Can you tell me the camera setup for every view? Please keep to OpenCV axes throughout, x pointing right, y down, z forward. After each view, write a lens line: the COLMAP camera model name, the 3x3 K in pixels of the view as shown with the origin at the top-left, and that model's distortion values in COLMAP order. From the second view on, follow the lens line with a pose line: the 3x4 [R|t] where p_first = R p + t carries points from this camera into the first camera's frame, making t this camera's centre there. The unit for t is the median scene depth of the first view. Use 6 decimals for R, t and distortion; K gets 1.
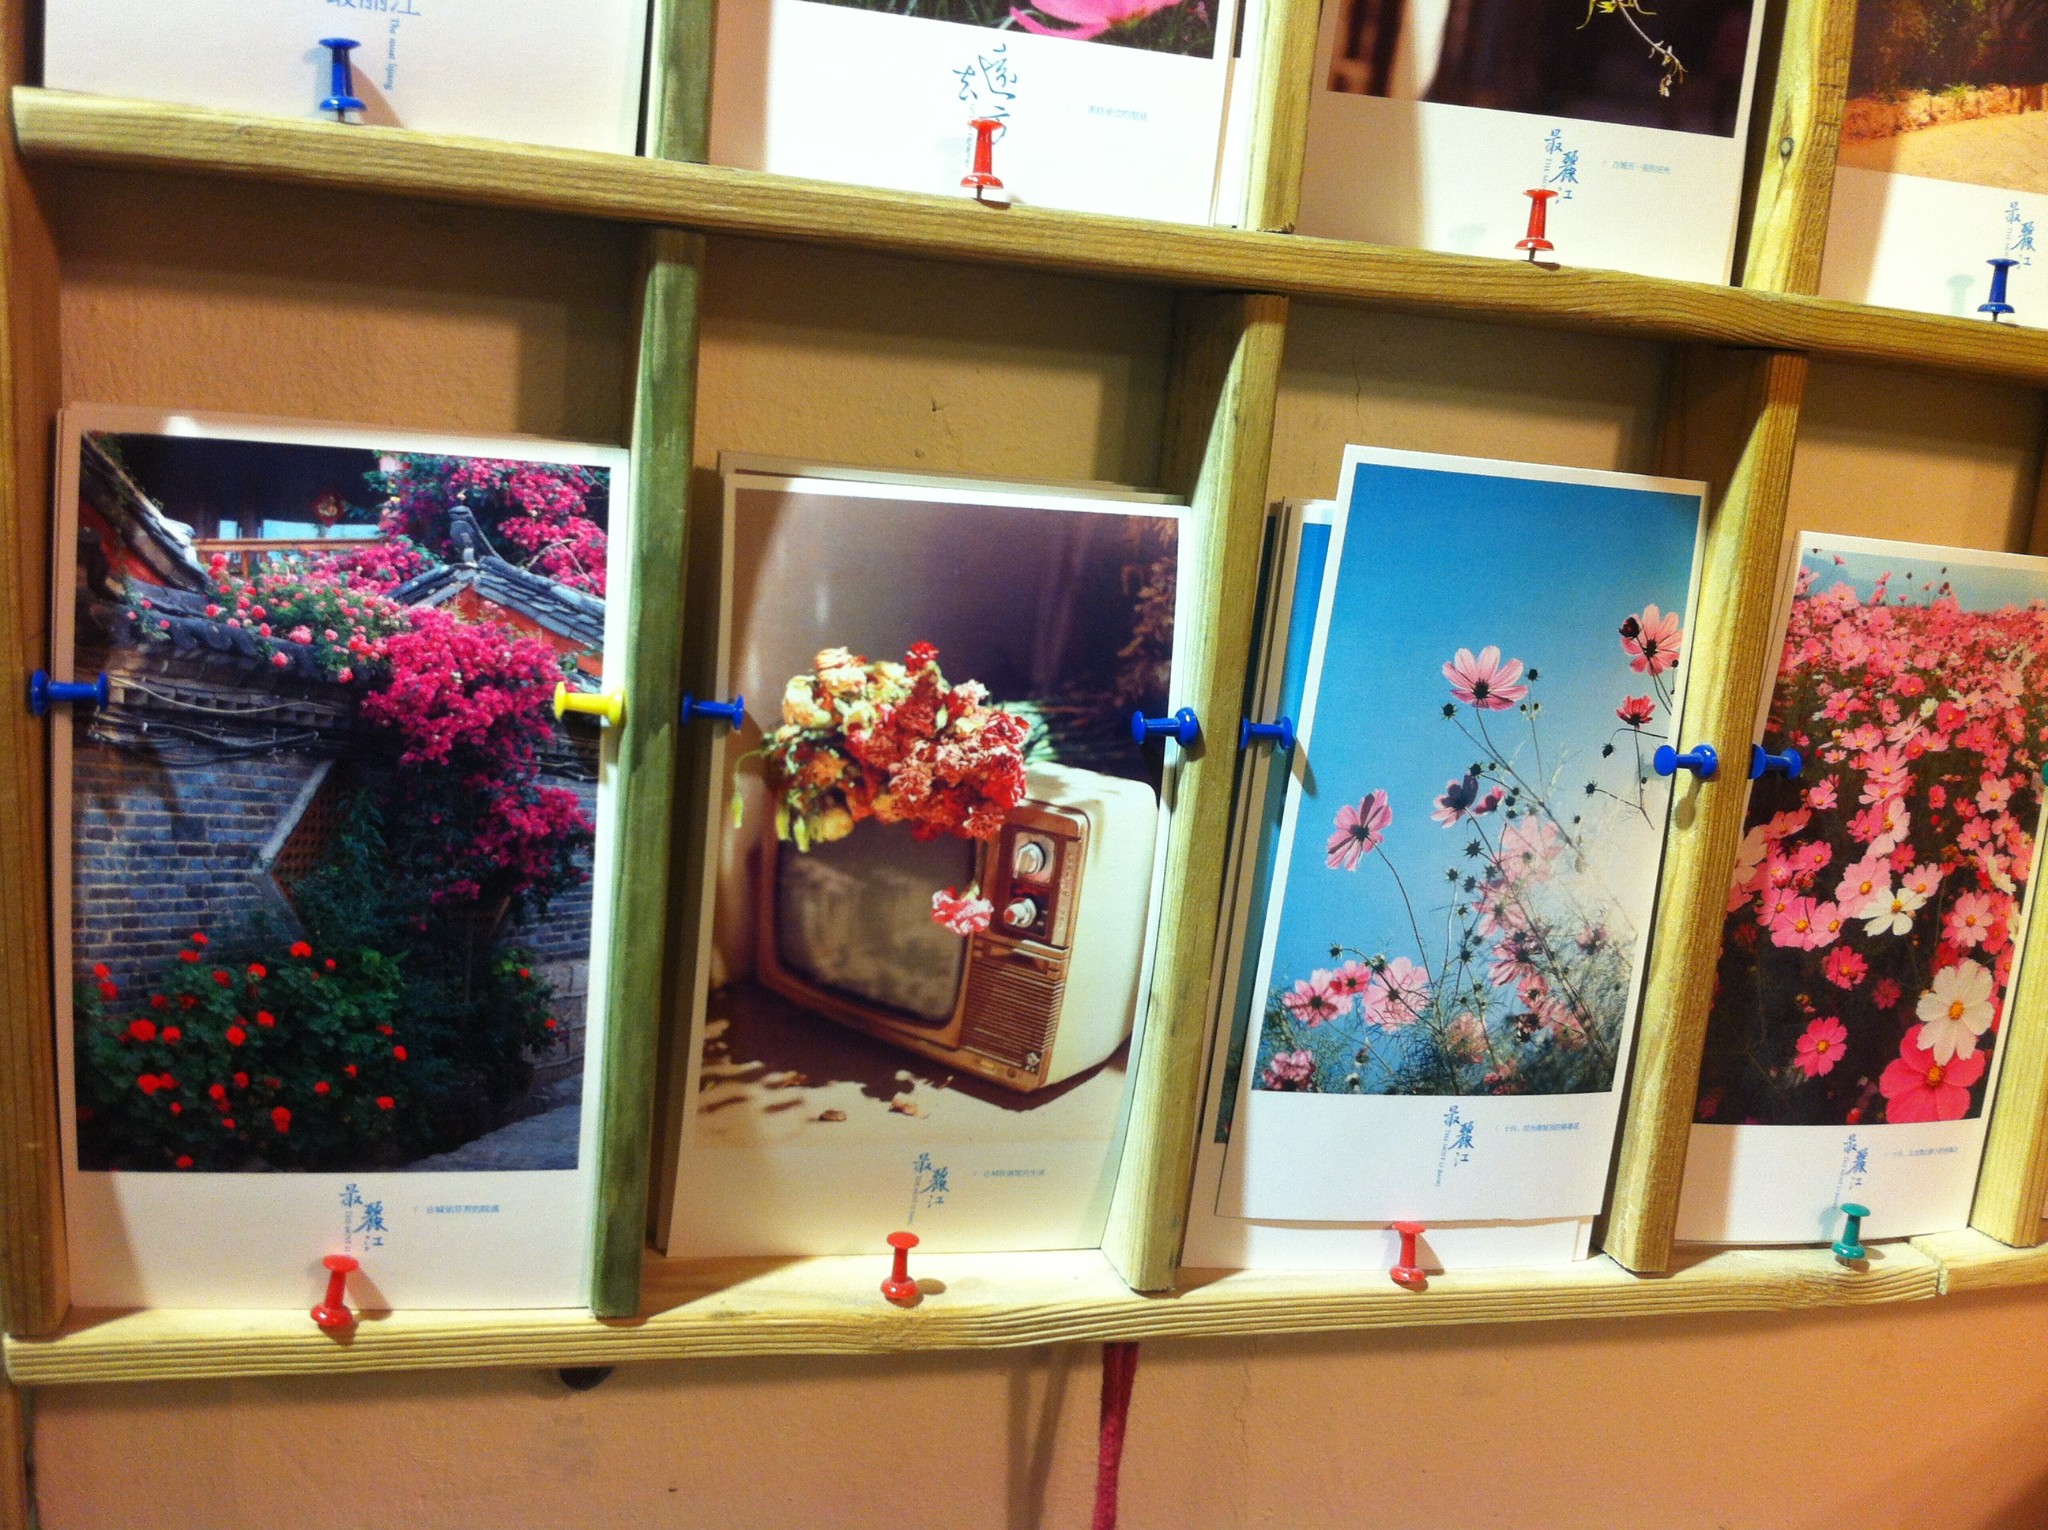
lens RADIAL K [[1977.1, 0, 994.0], [0, 1977.1, 753.7], [0, 0, 1]] dist [0.114491, -0.375509]
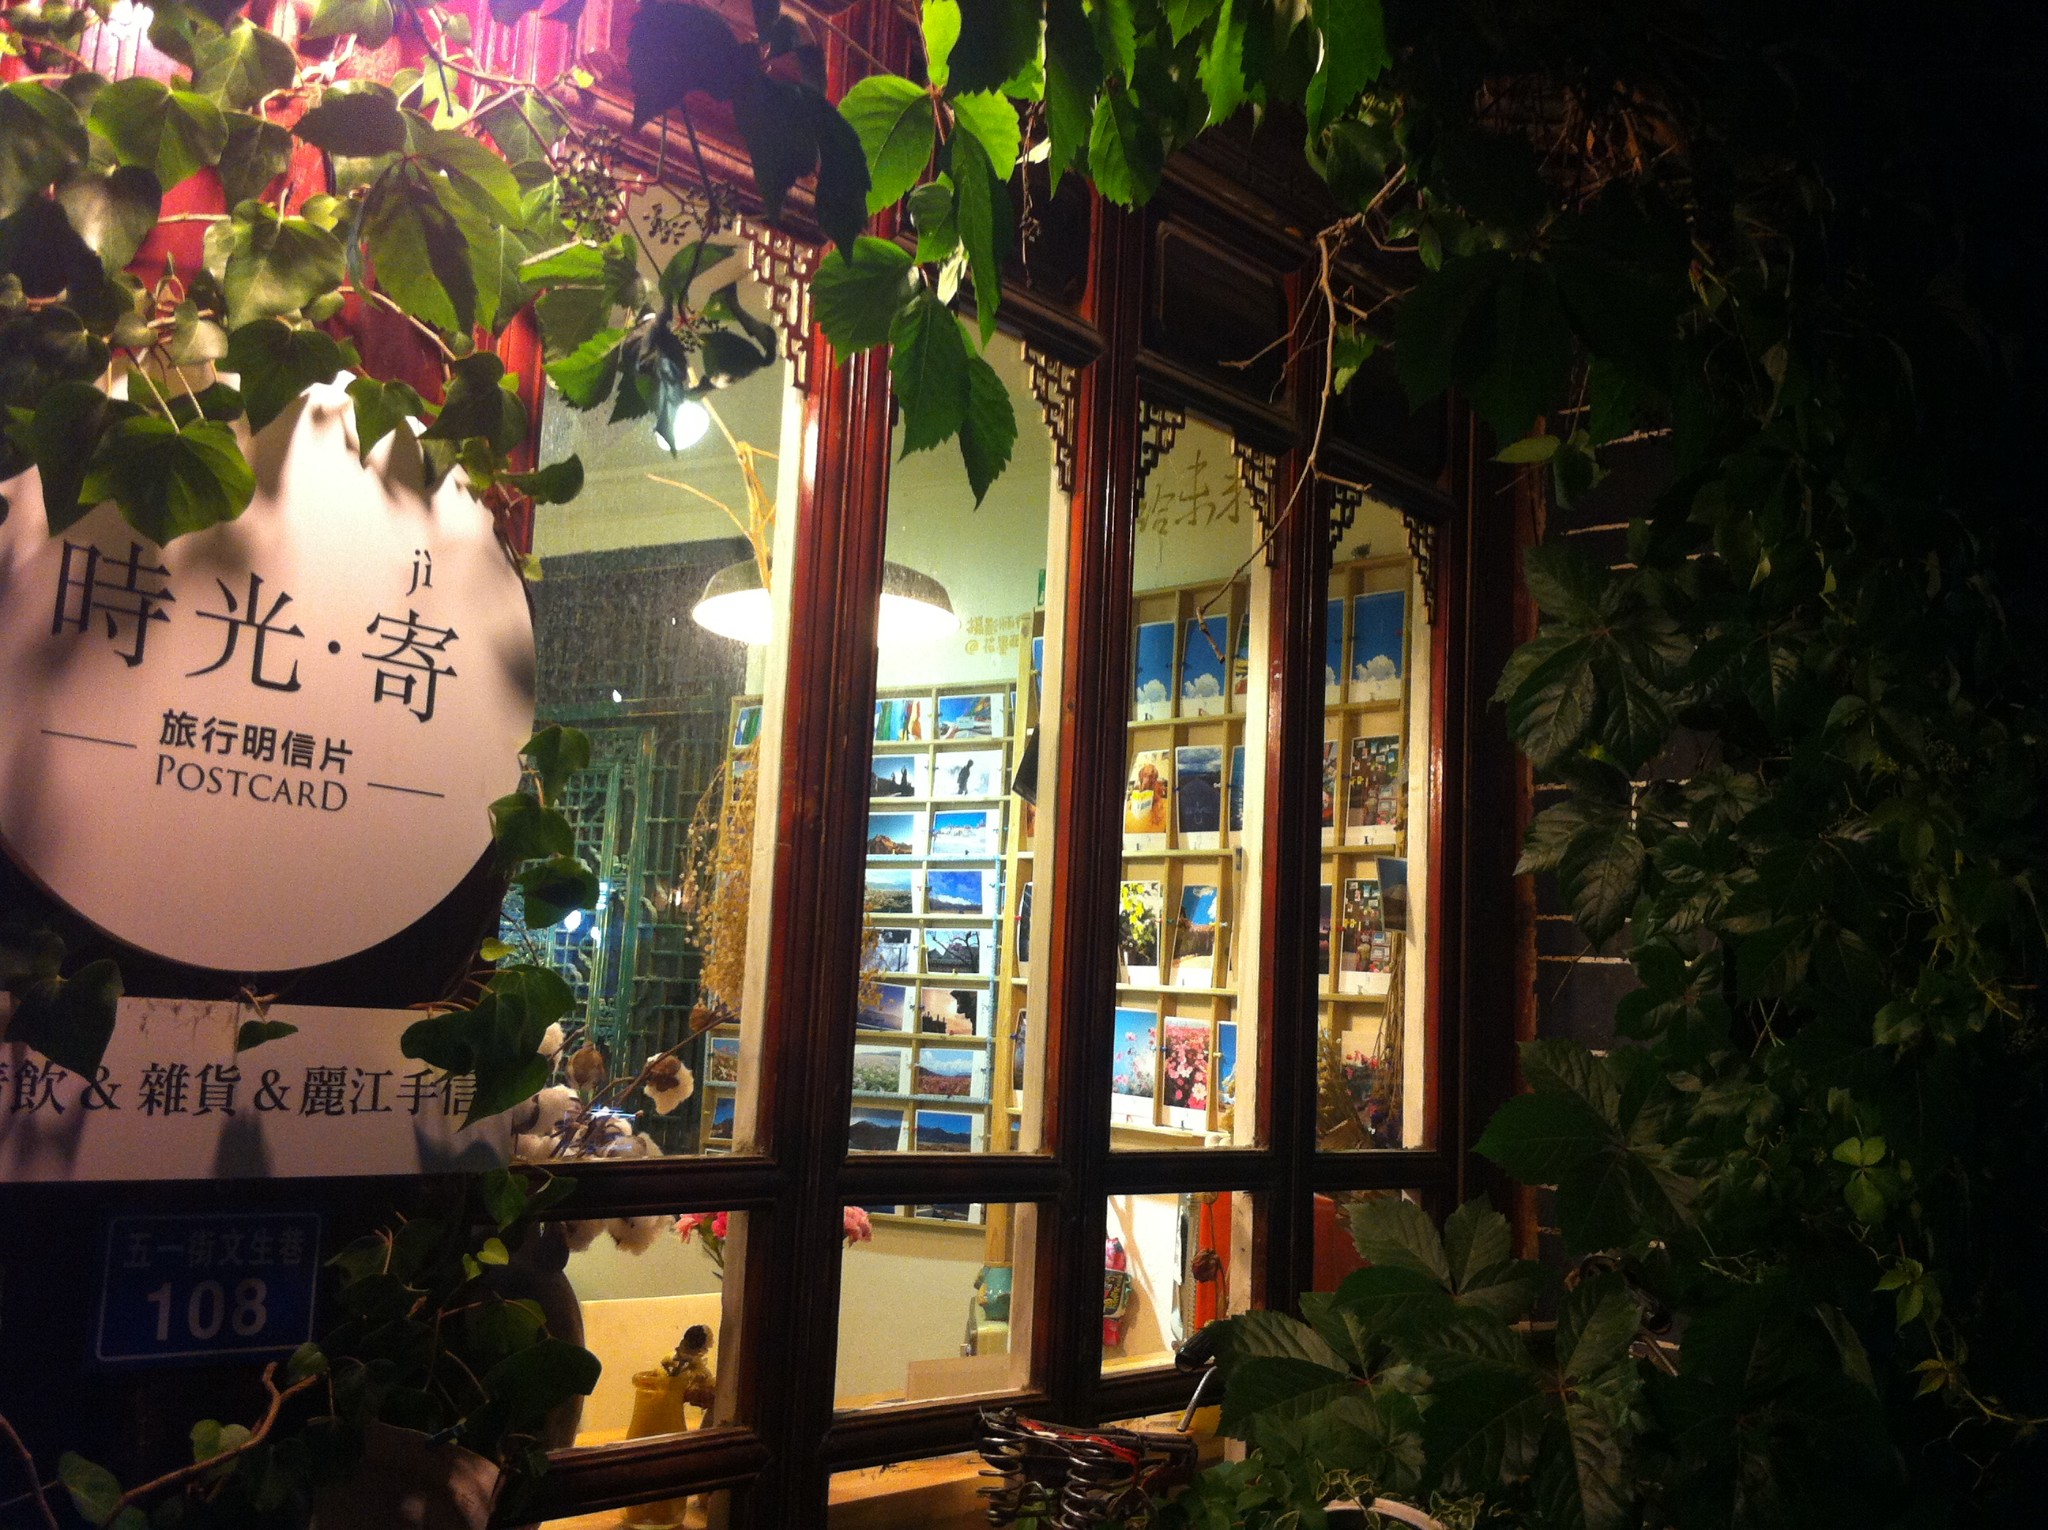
lens RADIAL K [[1977.1, 0, 994.0], [0, 1977.1, 753.7], [0, 0, 1]] dist [0.114491, -0.375509]
pose [[0.462538, -0.175583, -0.869039, 7.196135], [-0.192263, 0.937005, -0.291644, 1.337459], [0.865502, 0.301980, 0.399642, -2.999904]]
